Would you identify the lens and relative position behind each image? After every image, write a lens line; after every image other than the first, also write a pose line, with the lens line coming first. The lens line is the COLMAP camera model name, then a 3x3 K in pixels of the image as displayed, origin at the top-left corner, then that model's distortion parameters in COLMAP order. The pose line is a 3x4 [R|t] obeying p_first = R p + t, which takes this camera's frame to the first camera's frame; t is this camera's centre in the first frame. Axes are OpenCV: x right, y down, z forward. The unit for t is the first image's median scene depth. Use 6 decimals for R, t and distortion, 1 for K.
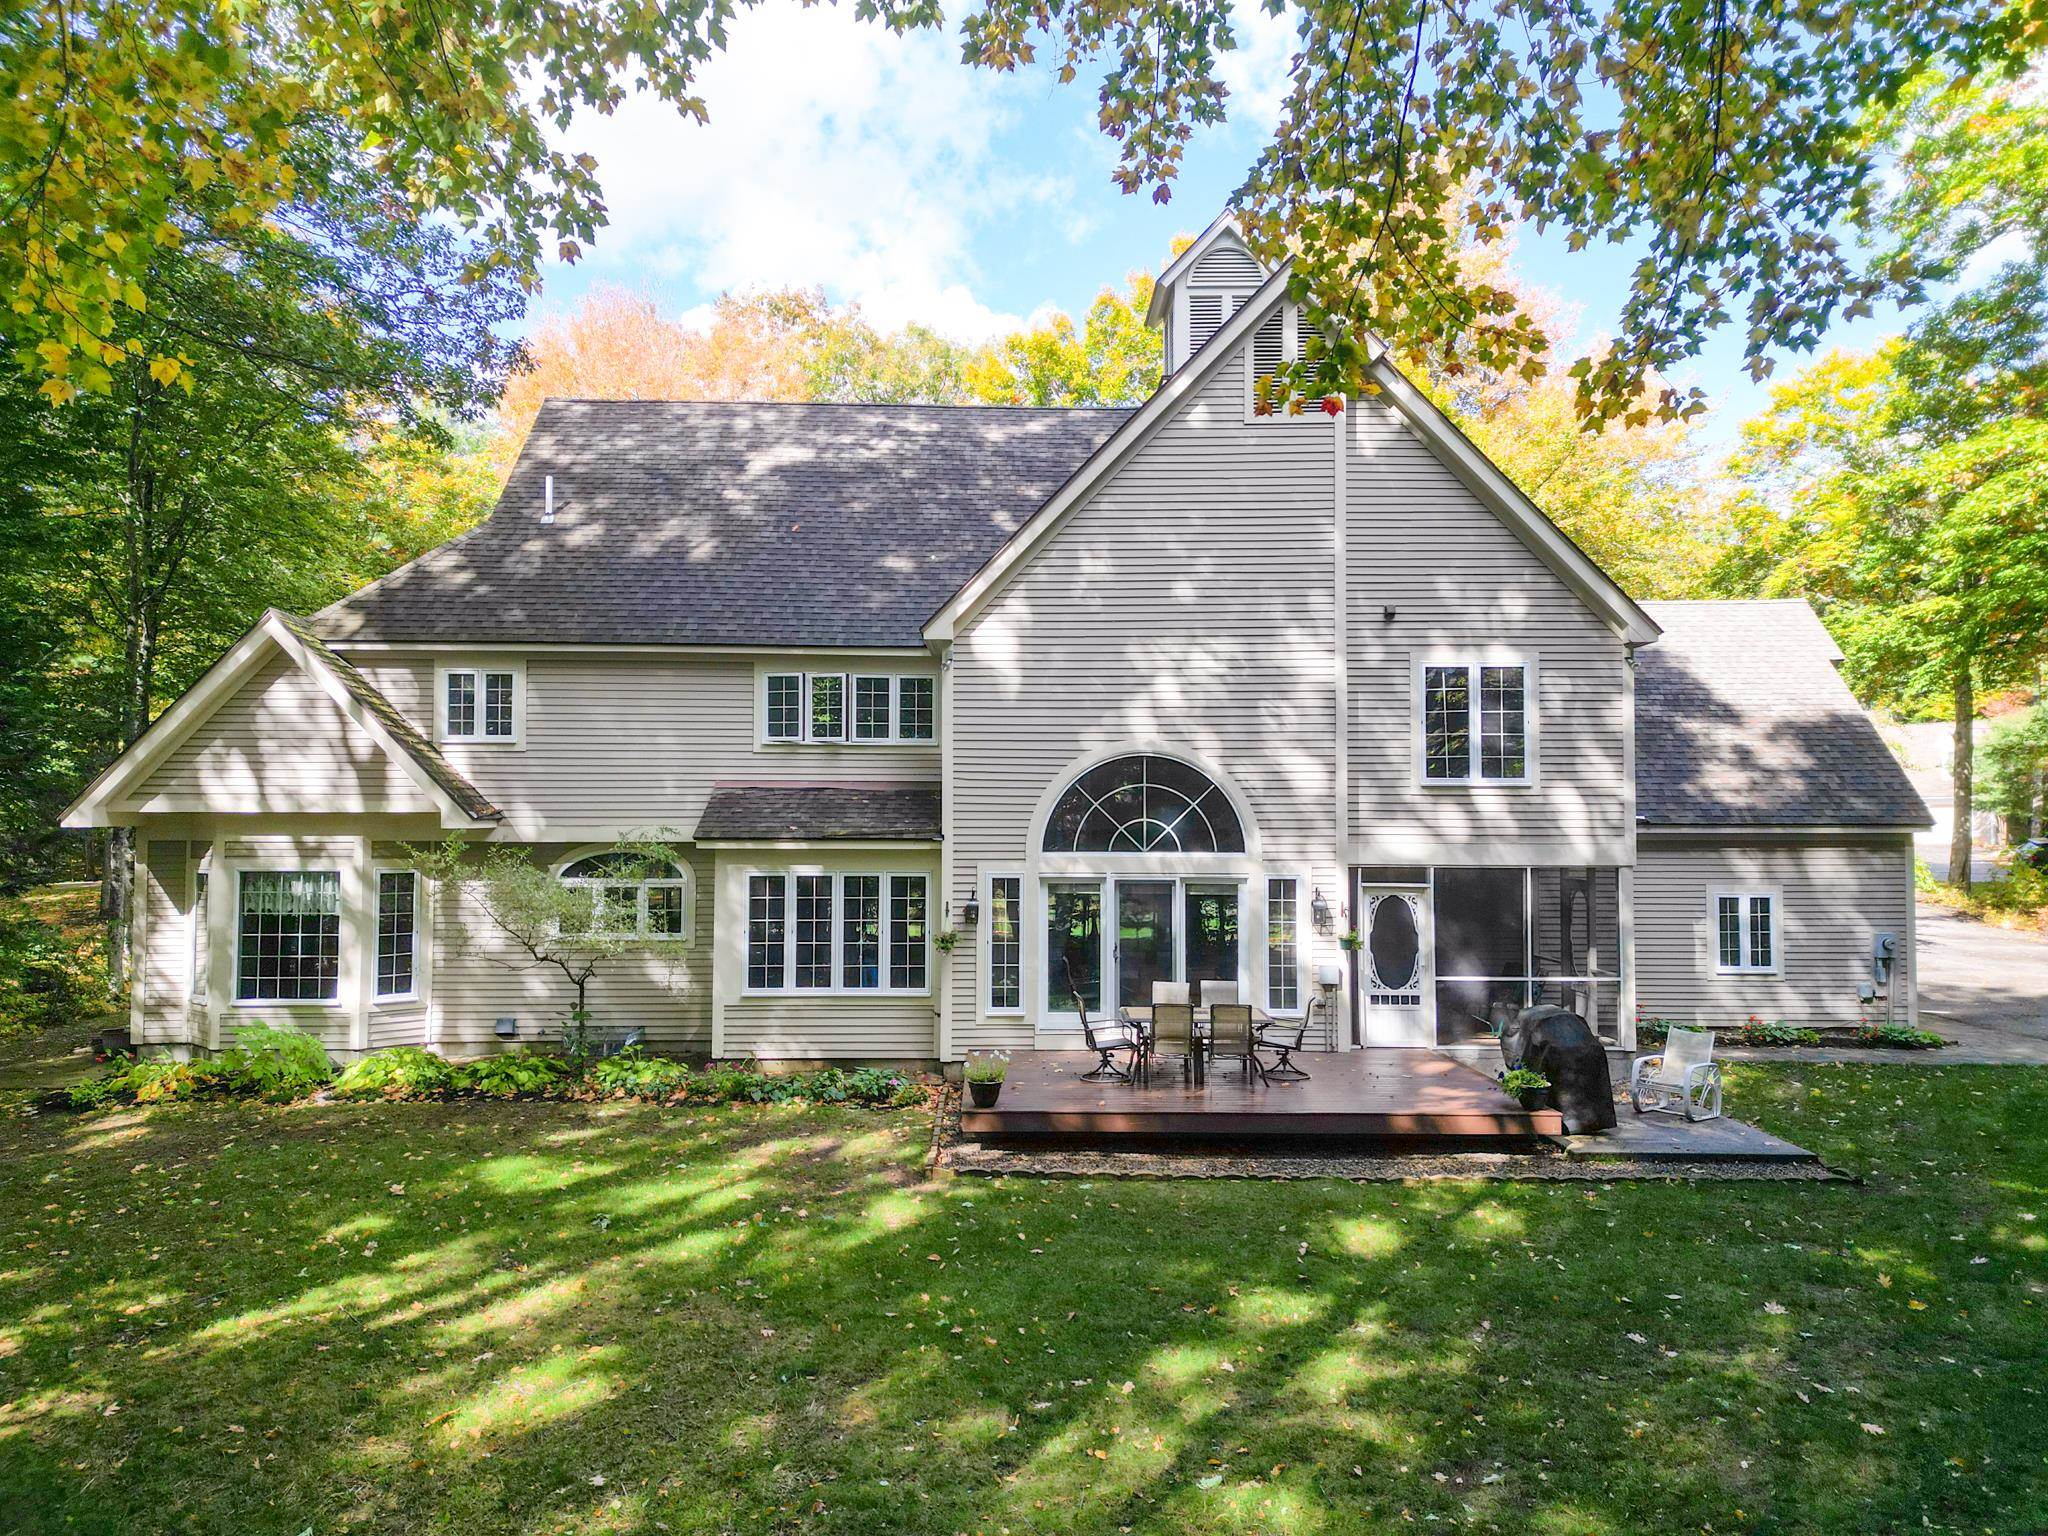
lens RADIAL K [[1445.2, 0, 1018.0], [0, 1445.2, 764.5], [0, 0, 1]] dist [0.108651, 0.000475]
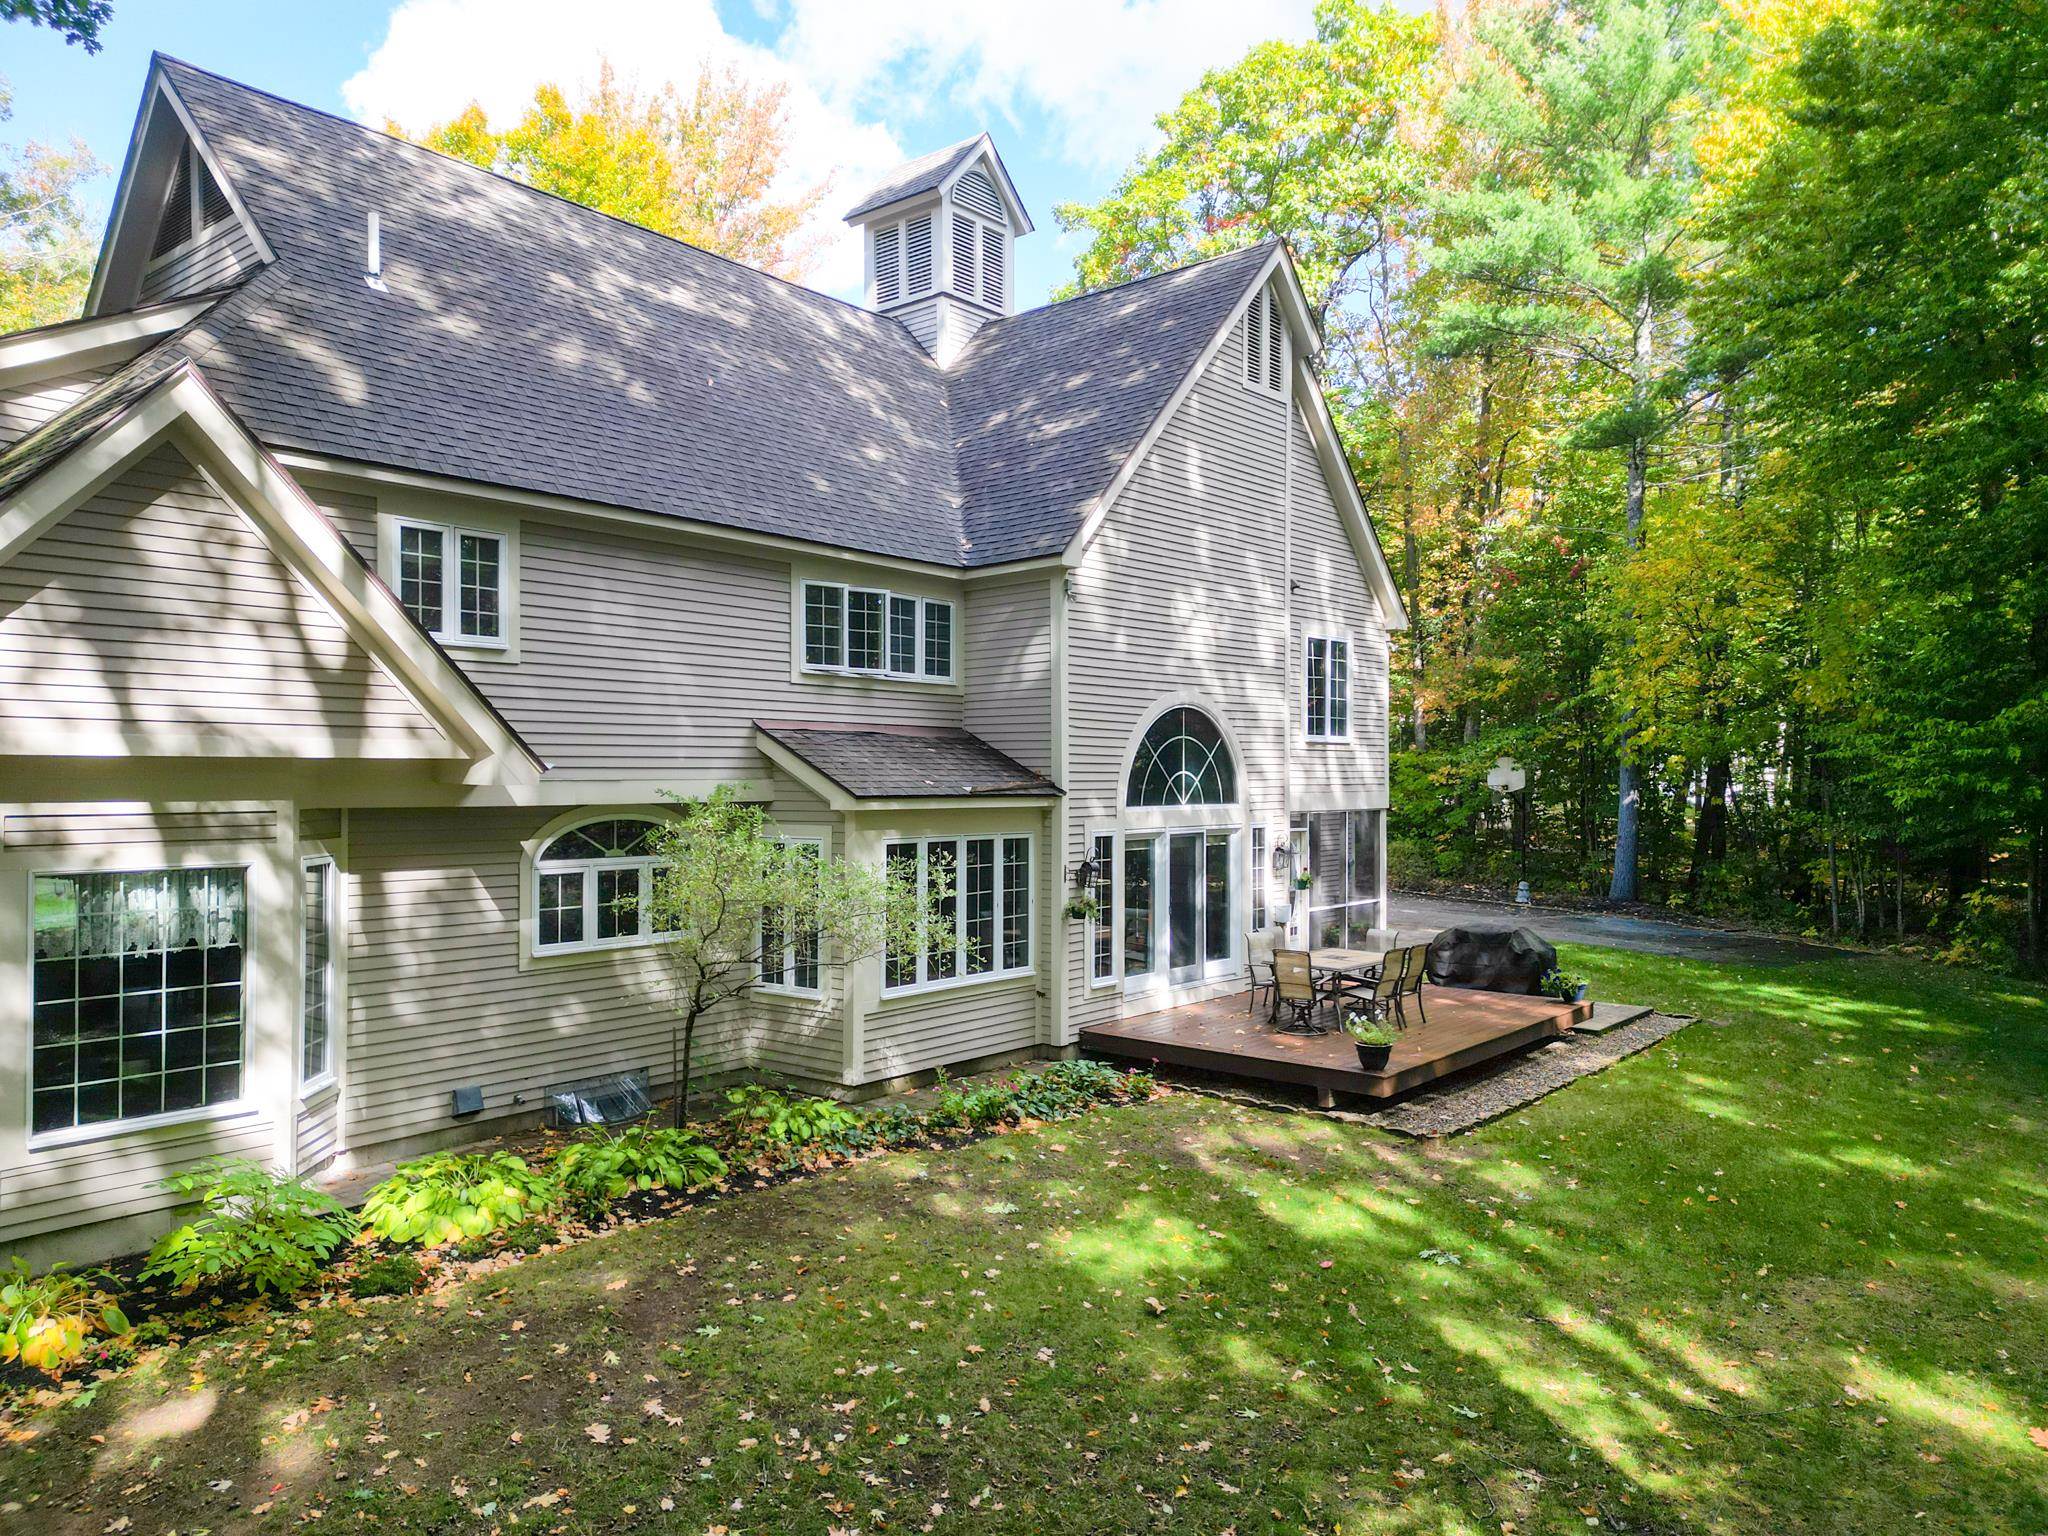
lens RADIAL K [[1445.2, 0, 1018.3], [0, 1445.2, 766.7], [0, 0, 1]] dist [0.108651, 0.000475]
pose [[0.638333, 0.002157, 0.769758, -0.723841], [-0.026842, 0.999450, 0.019459, 0.018120], [-0.769292, -0.033083, 0.638040, 0.447654]]
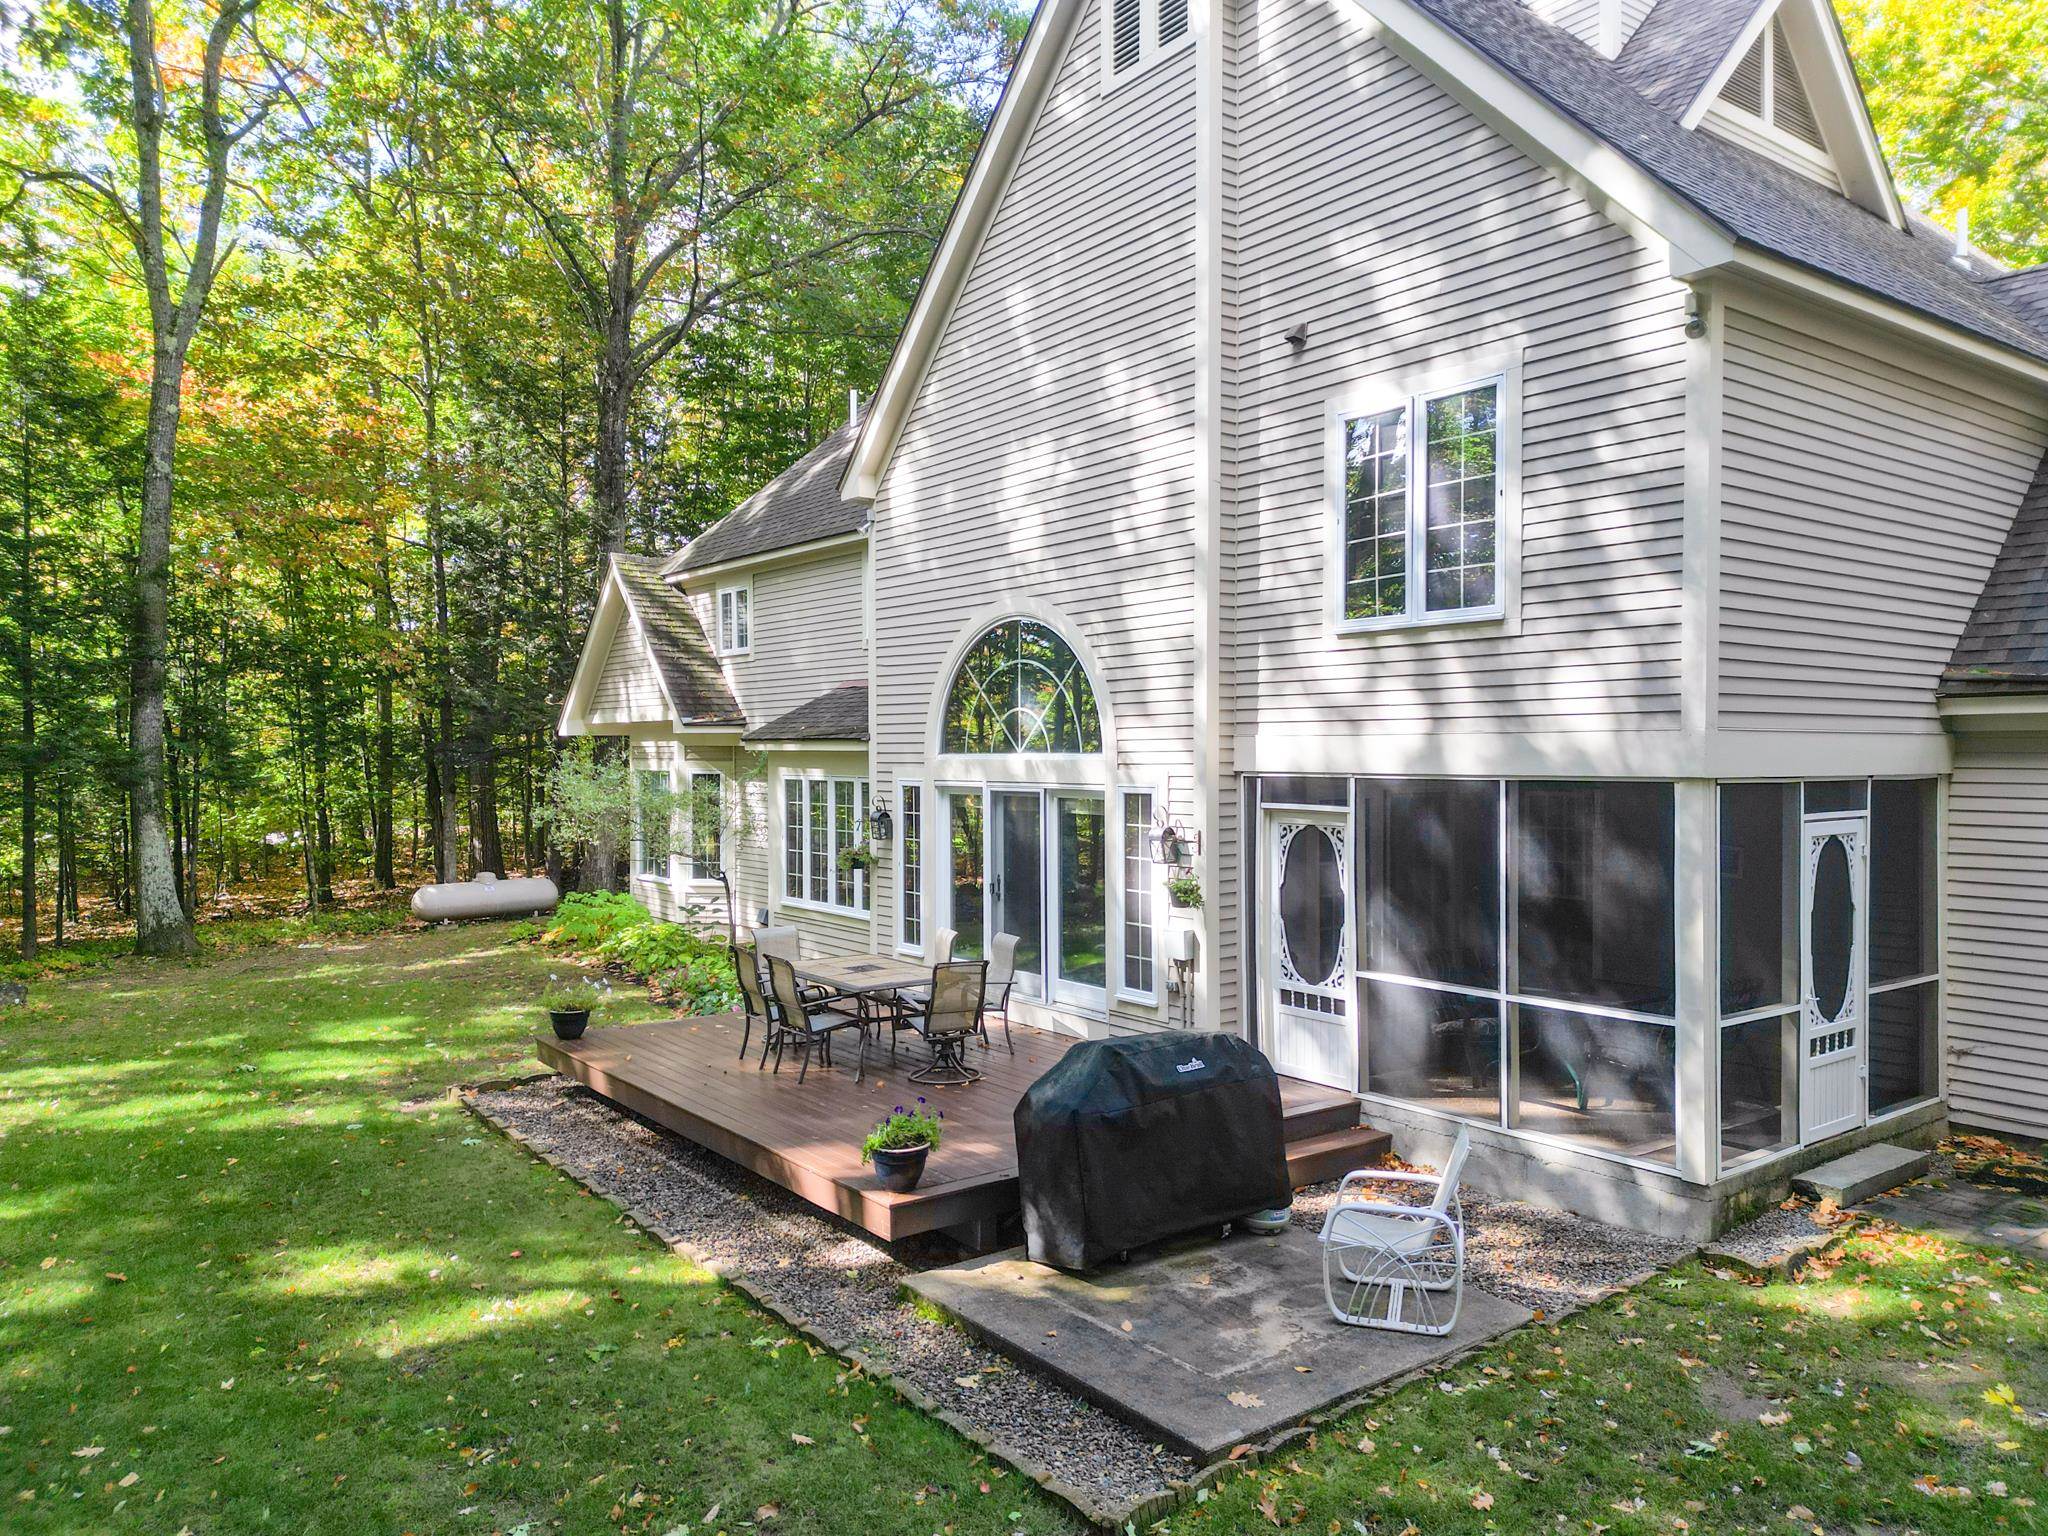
lens RADIAL K [[1445.2, 0, 1024.7], [0, 1445.2, 773.8], [0, 0, 1]] dist [0.108651, 0.000475]
pose [[0.584027, 0.008836, -0.811686, 0.663149], [0.031641, 0.998933, 0.033641, 0.045580], [0.811117, -0.045330, 0.583124, 0.565742]]
